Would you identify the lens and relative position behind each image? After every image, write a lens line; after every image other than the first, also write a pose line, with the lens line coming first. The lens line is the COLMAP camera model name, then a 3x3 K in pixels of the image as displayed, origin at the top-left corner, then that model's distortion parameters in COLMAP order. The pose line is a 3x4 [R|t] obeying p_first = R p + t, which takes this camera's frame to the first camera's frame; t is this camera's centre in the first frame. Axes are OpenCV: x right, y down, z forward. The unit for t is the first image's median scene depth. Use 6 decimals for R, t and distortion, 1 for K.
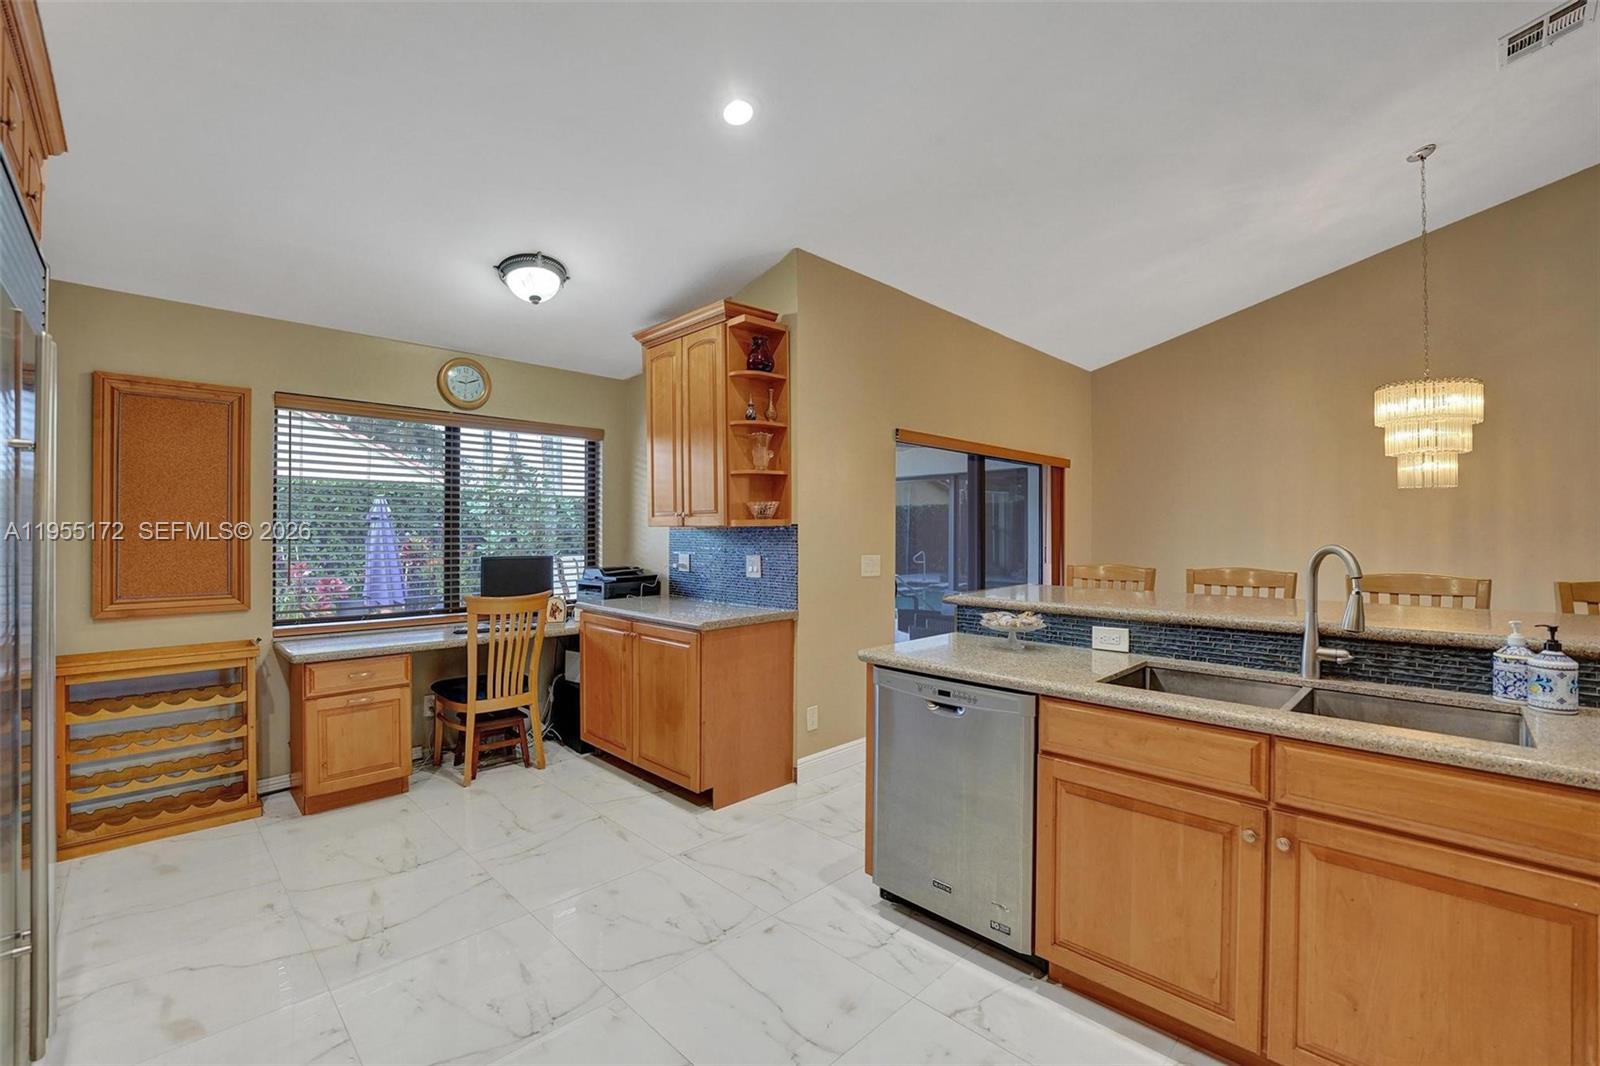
lens RADIAL K [[686.1, 0, 799.7], [0, 686.1, 535.3], [0, 0, 1]] dist [-0.024127, 0.000628]
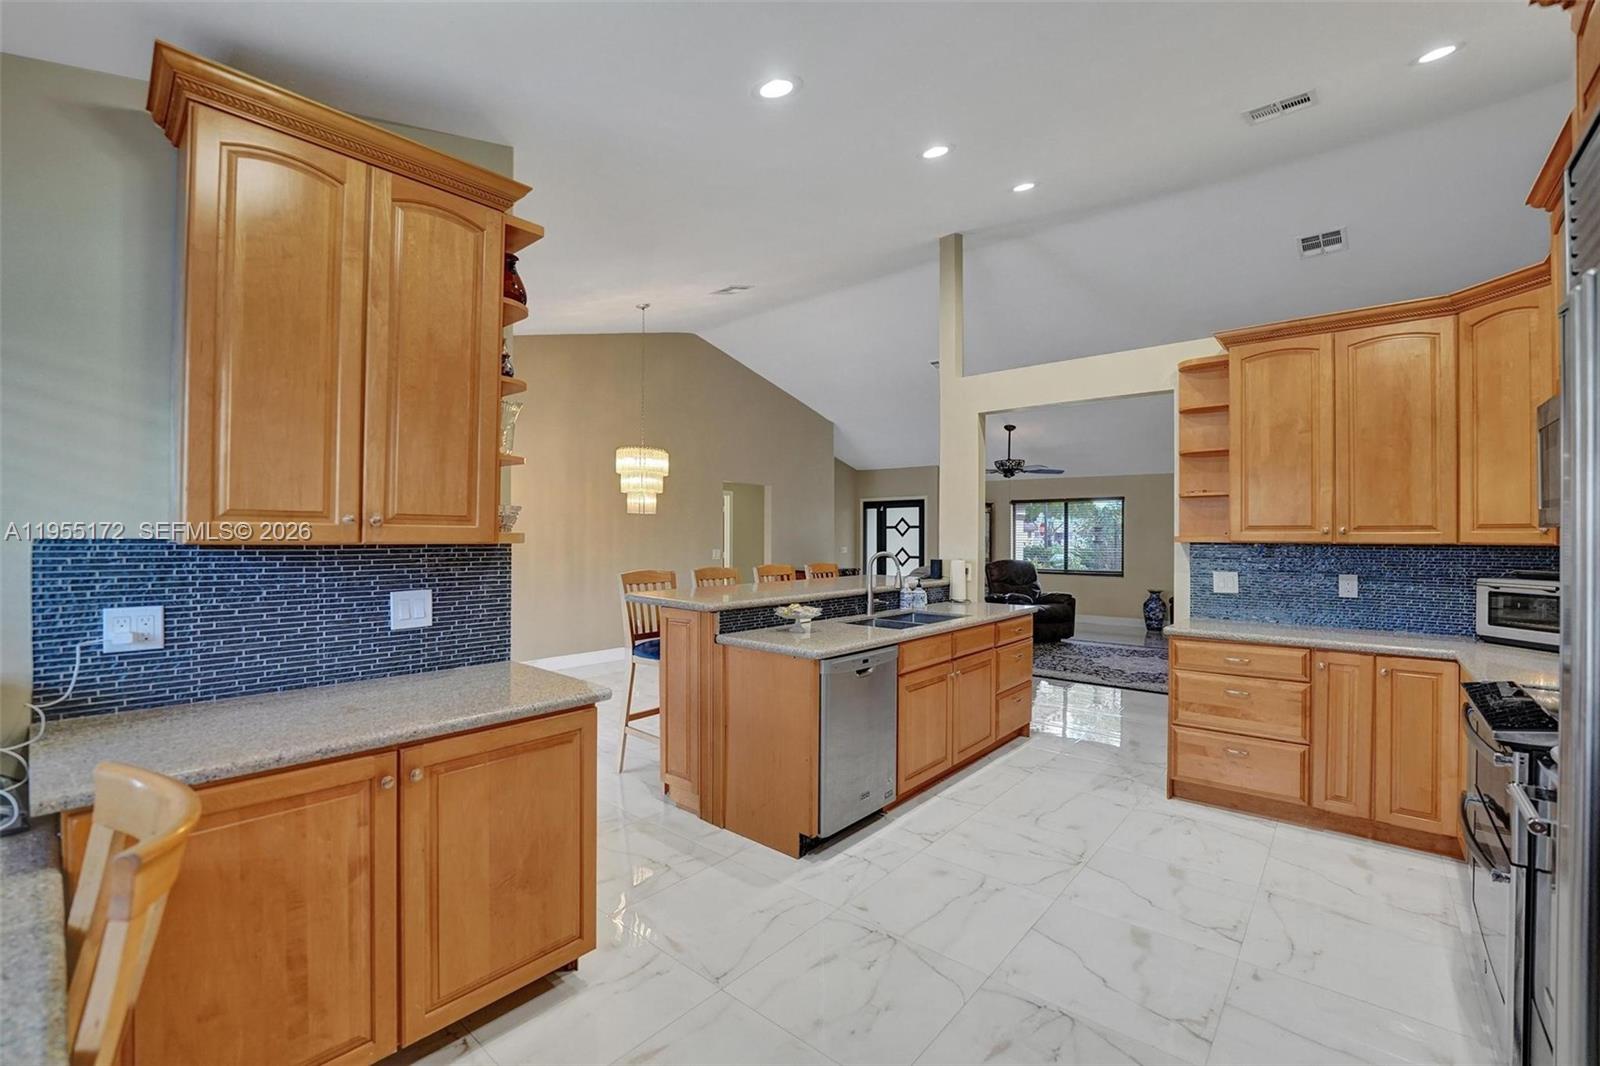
lens RADIAL K [[668.2, 0, 800.0], [0, 668.2, 533.0], [0, 0, 1]] dist [-0.022131, 0.000079]
pose [[-0.080699, 0.001976, 0.996737, -1.148180], [-0.001529, 0.999997, -0.002106, -0.035086], [-0.996737, -0.001694, -0.080695, 1.215920]]
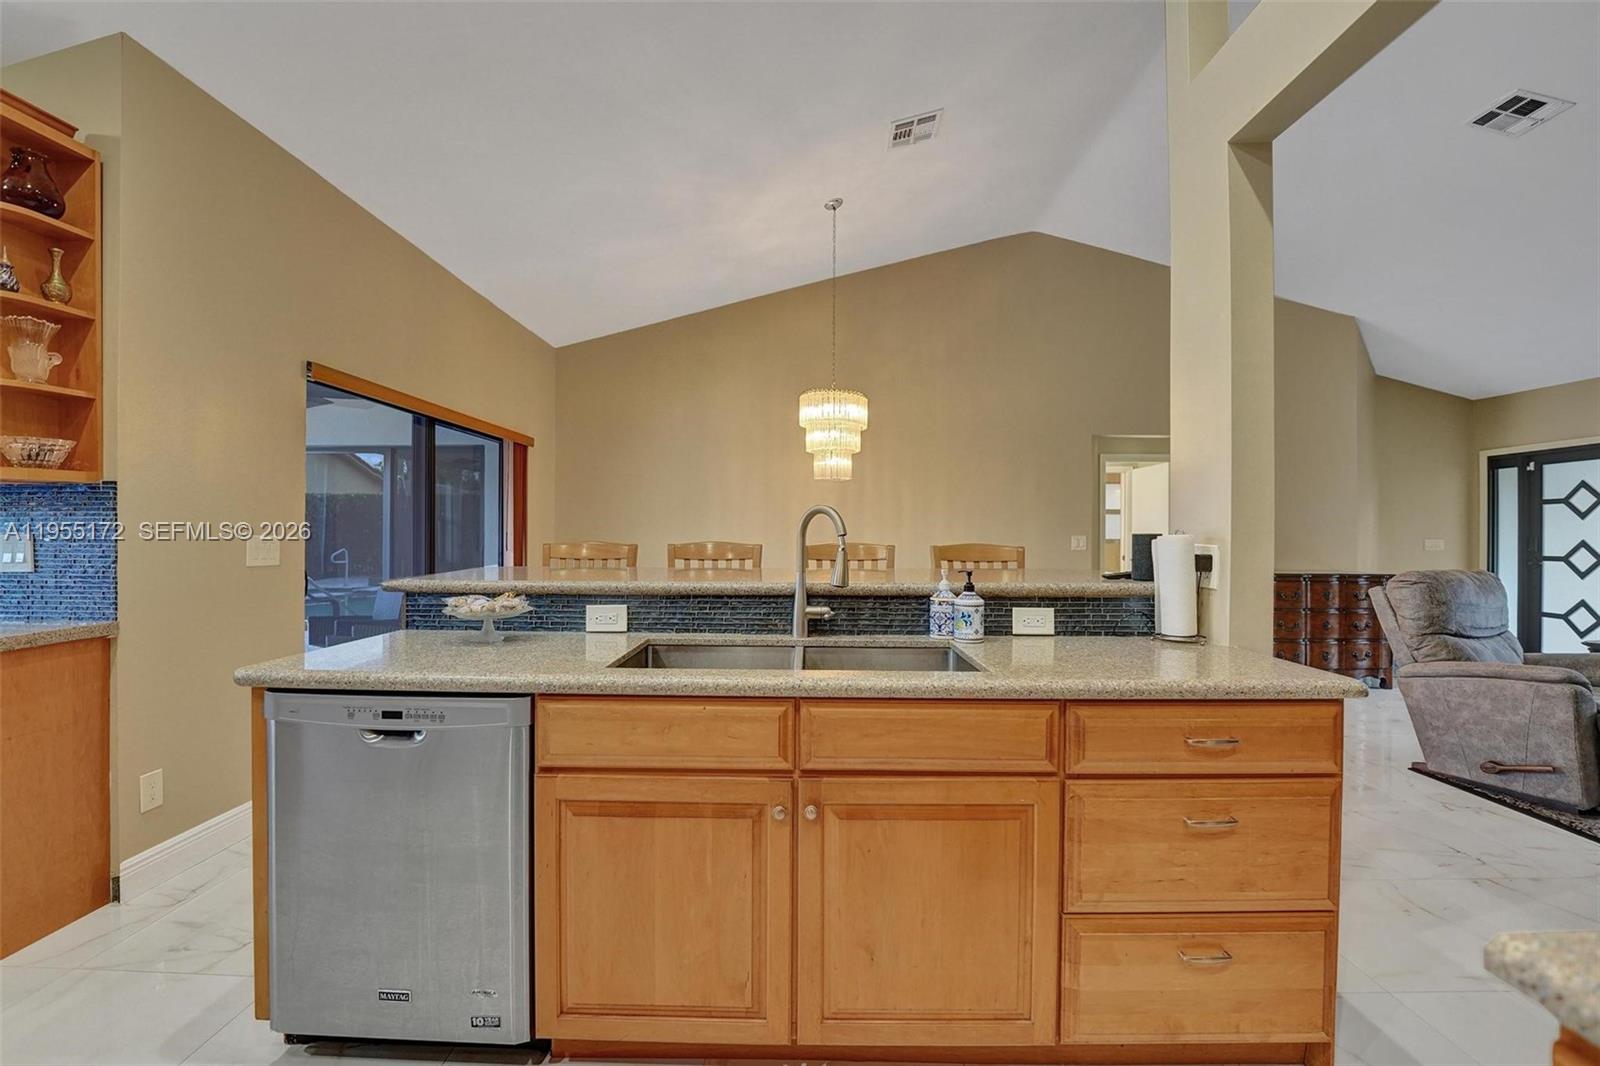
lens RADIAL K [[686.1, 0, 799.7], [0, 686.1, 535.3], [0, 0, 1]] dist [-0.024127, 0.000628]
pose [[0.718350, 0.000619, 0.695682, 0.031145], [-0.000951, 1.000000, 0.000092, 0.050169], [-0.695682, -0.000728, 0.718350, 0.225277]]
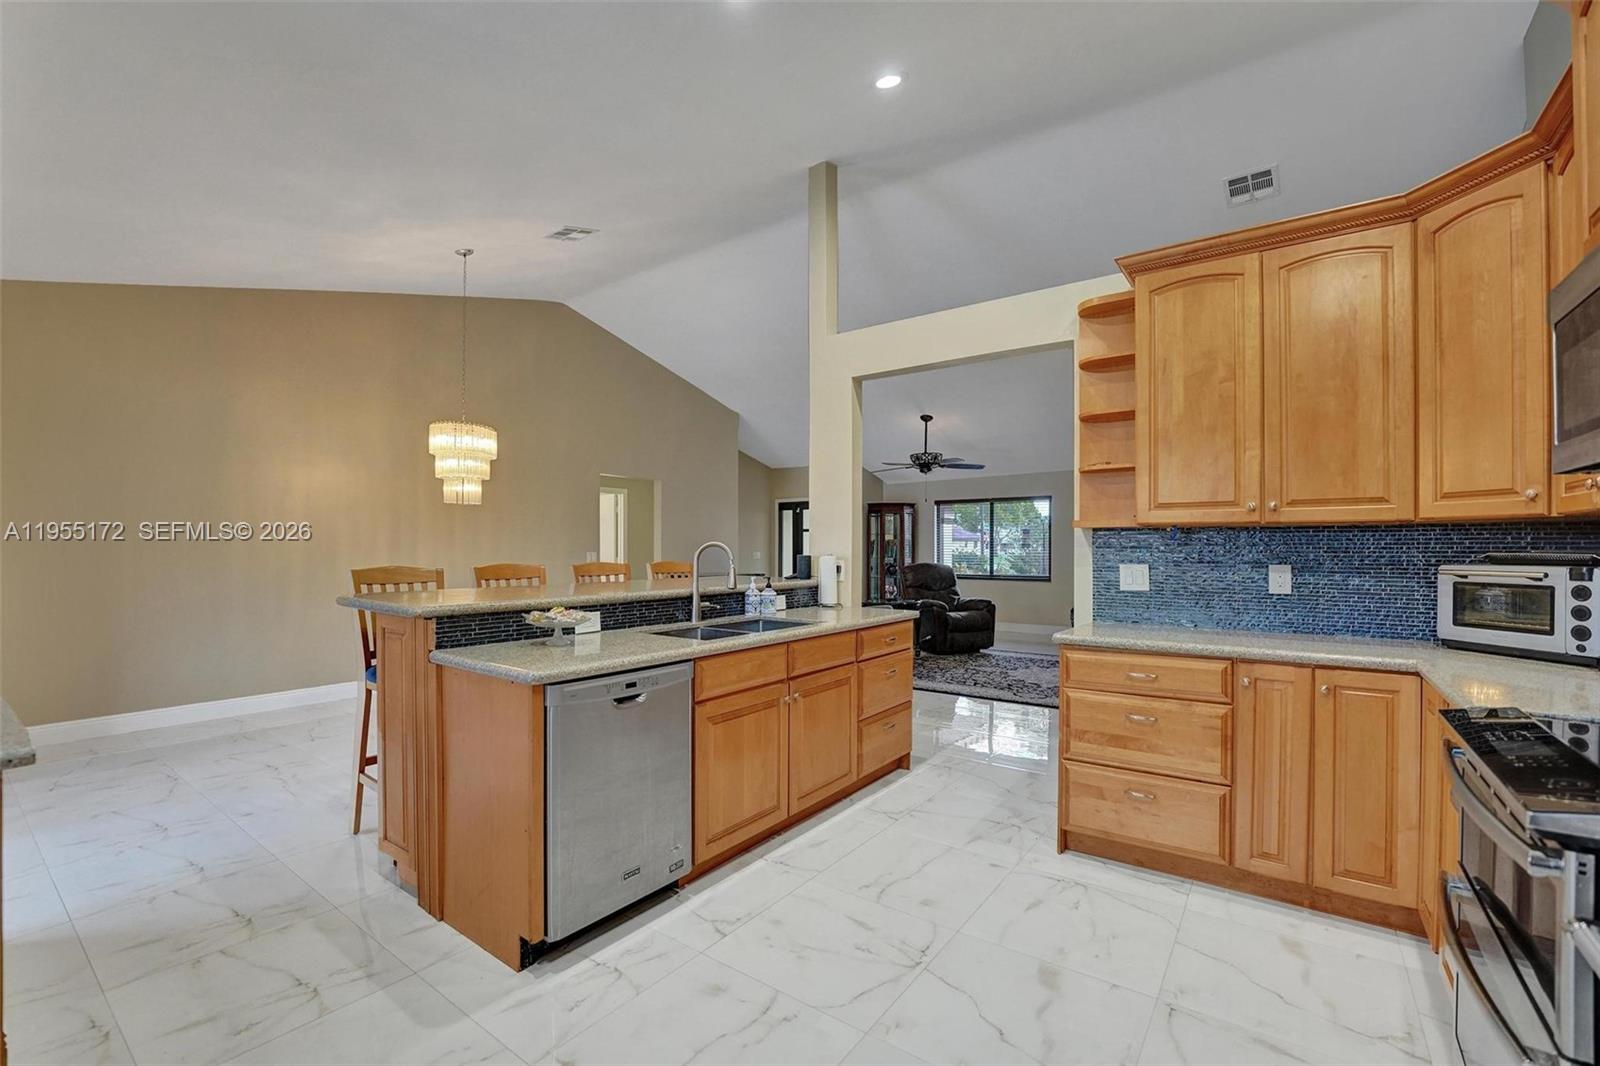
lens RADIAL K [[679.2, 0, 795.4], [0, 679.2, 548.4], [0, 0, 1]] dist [-0.024416, 0.000131]
pose [[-0.147661, -0.003796, 0.989031, -0.808612], [0.001677, 0.999990, 0.004088, 0.020696], [-0.989037, 0.002263, -0.147653, 0.879623]]
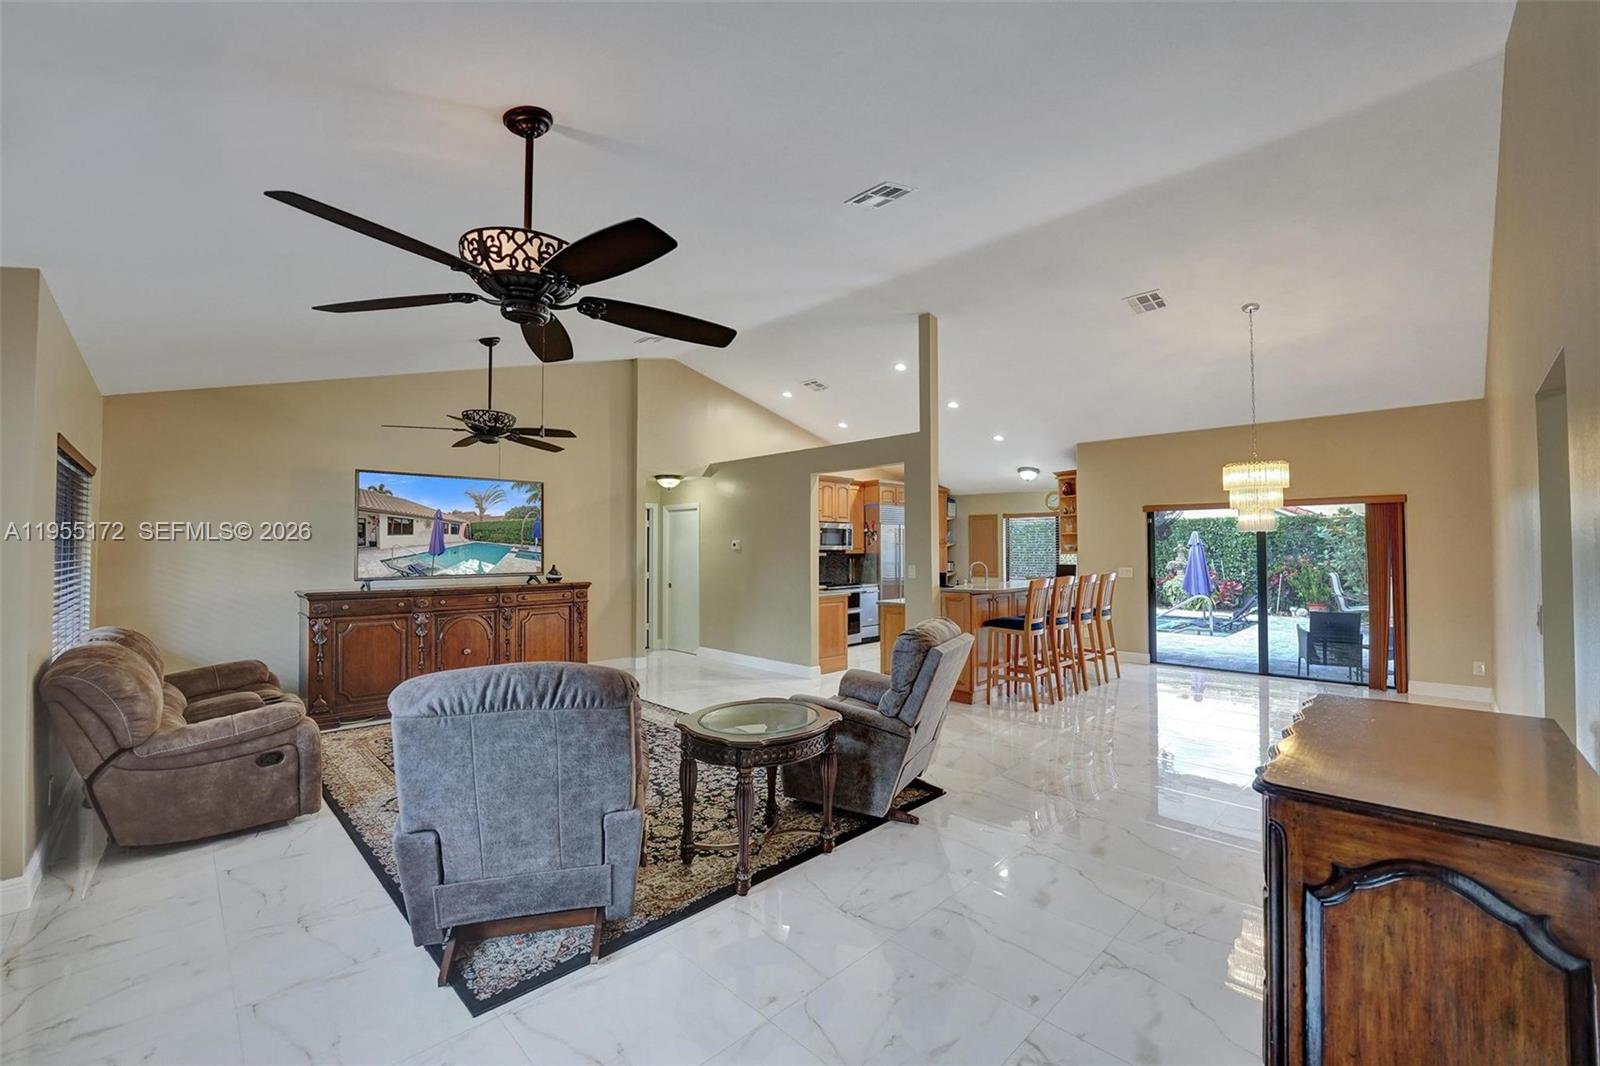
lens RADIAL K [[652.3, 0, 800.0], [0, 652.3, 533.0], [0, 0, 1]] dist [-0.025687, 0.000053]
pose [[-0.012744, -0.023353, -0.999646, 3.900078], [-0.000300, 0.999727, -0.023351, -0.056177], [0.999919, 0.000003, -0.012748, -0.009960]]
